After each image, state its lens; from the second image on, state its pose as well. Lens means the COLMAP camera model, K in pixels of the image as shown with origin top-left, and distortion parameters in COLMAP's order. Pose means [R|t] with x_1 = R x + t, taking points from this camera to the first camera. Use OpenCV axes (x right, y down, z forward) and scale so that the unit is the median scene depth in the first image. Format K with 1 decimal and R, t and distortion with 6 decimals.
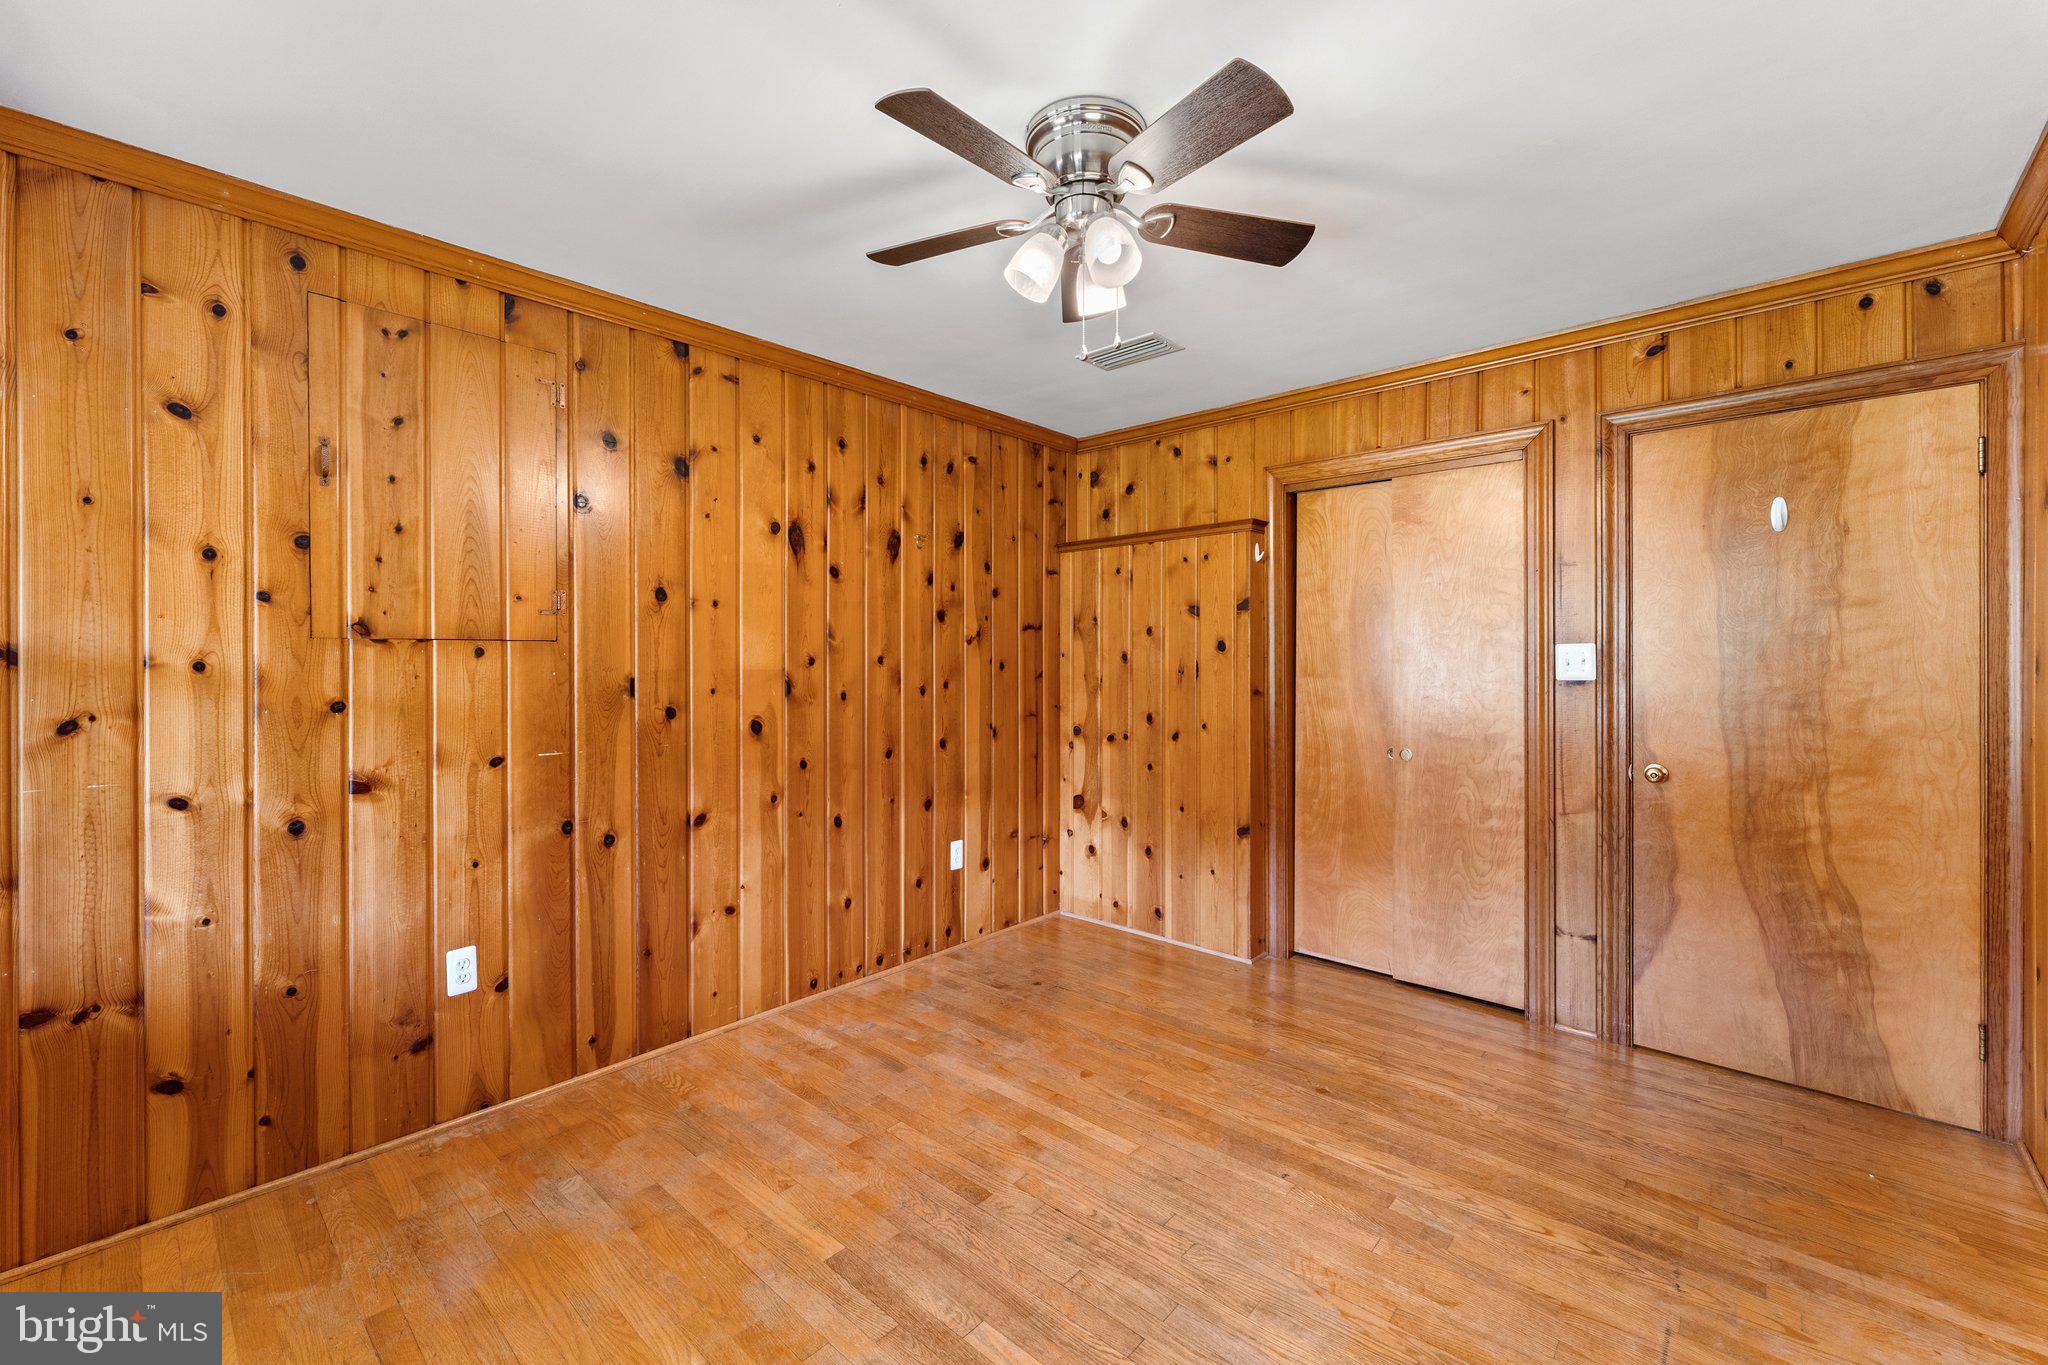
lens RADIAL K [[827.2, 0, 1021.2], [0, 827.2, 667.8], [0, 0, 1]] dist [0.002112, 0.000214]
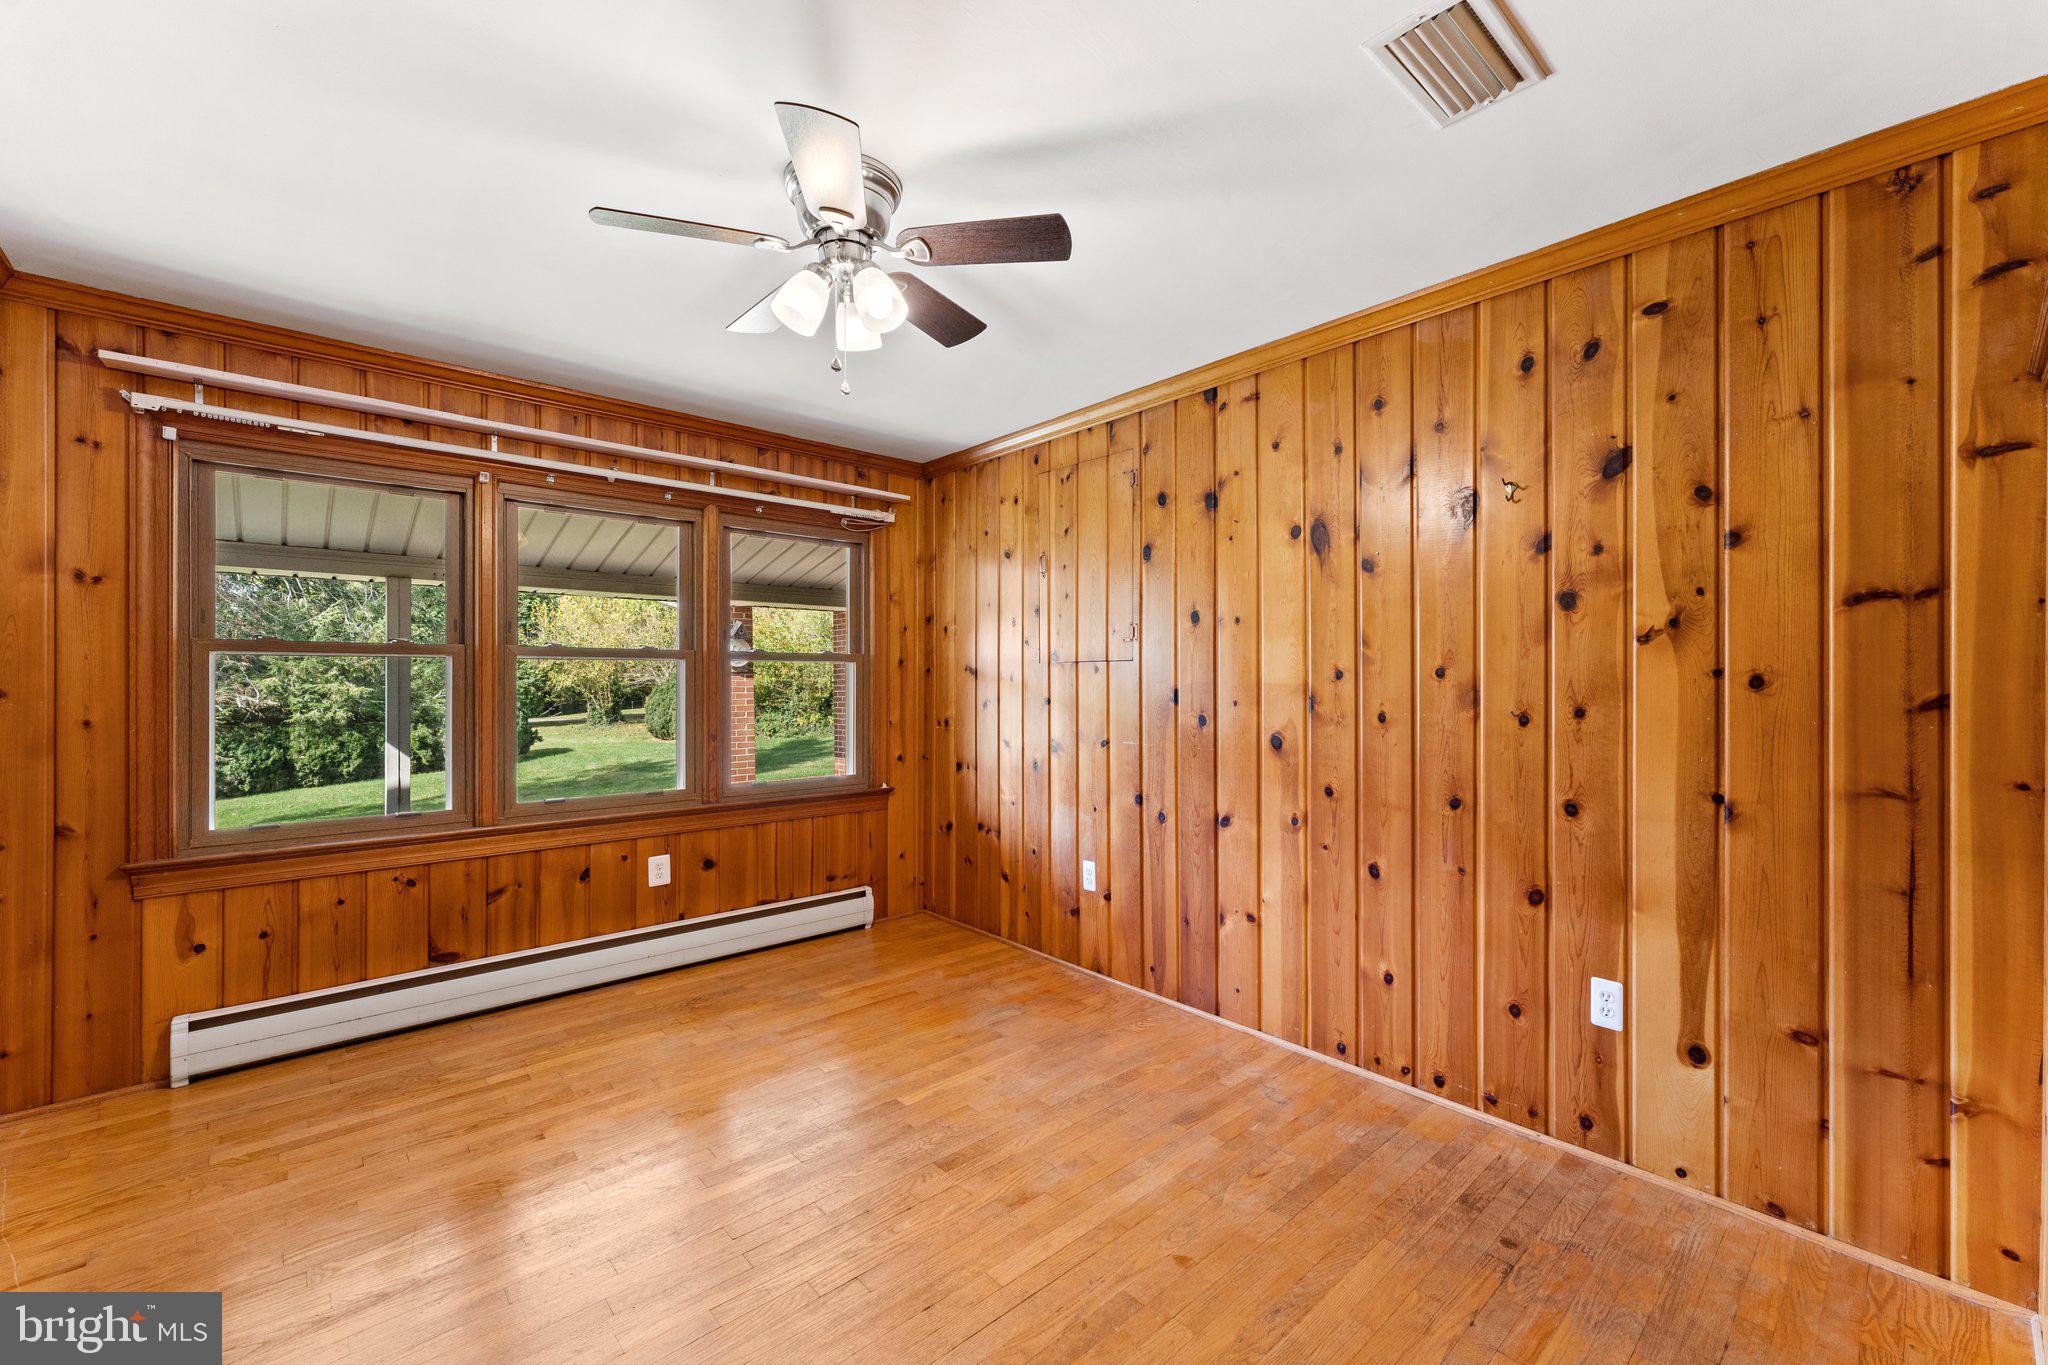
lens RADIAL K [[829.6, 0, 1023.8], [0, 829.6, 687.1], [0, 0, 1]] dist [-0.001474, -0.000214]
pose [[-0.101675, 0.013161, -0.994731, 0.674007], [-0.004471, 0.999896, 0.013686, -0.005429], [0.994808, 0.005839, -0.101606, 0.798985]]
